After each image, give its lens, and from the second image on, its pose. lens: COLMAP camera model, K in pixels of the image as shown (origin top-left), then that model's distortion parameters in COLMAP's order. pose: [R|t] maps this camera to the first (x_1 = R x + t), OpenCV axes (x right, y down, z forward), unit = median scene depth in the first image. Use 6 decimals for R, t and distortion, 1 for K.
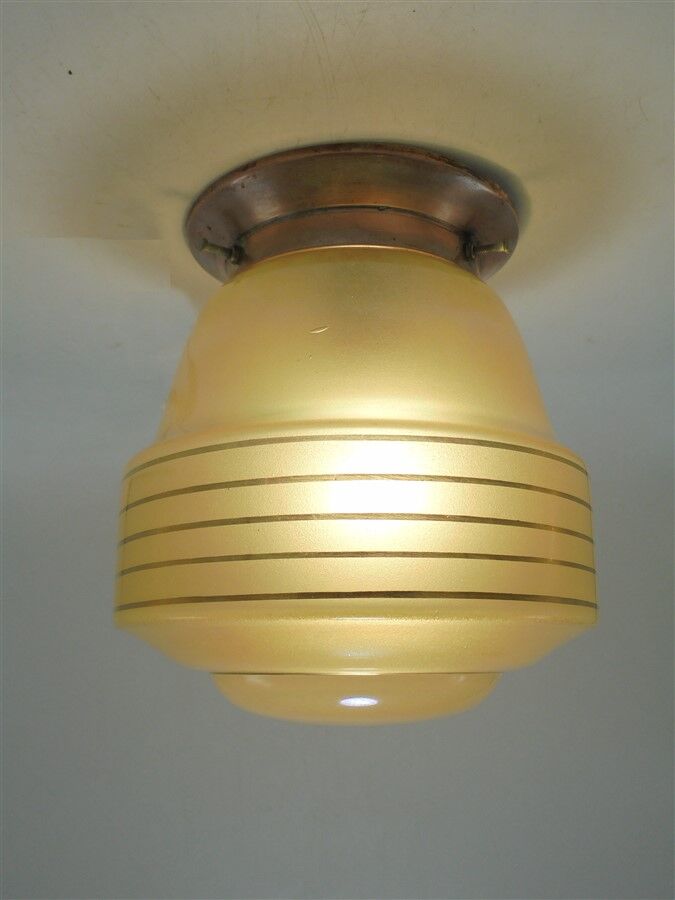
lens RADIAL K [[906.0, 0, 337.5], [0, 906.0, 450.0], [0, 0, 1]] dist [-0.006264, 0.003868]
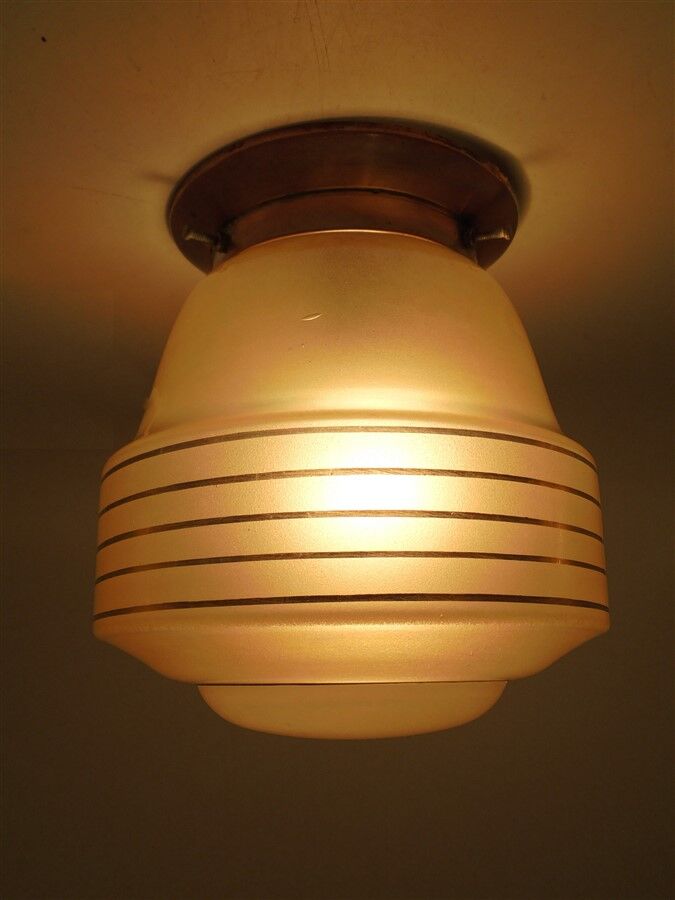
lens RADIAL K [[870.7, 0, 337.5], [0, 870.7, 450.0], [0, 0, 1]] dist [0.007204, -0.005896]
pose [[0.999727, -0.004574, 0.022907, -0.015724], [0.004801, 0.999939, -0.009900, 0.015856], [-0.022860, 0.010008, 0.999689, 0.100914]]
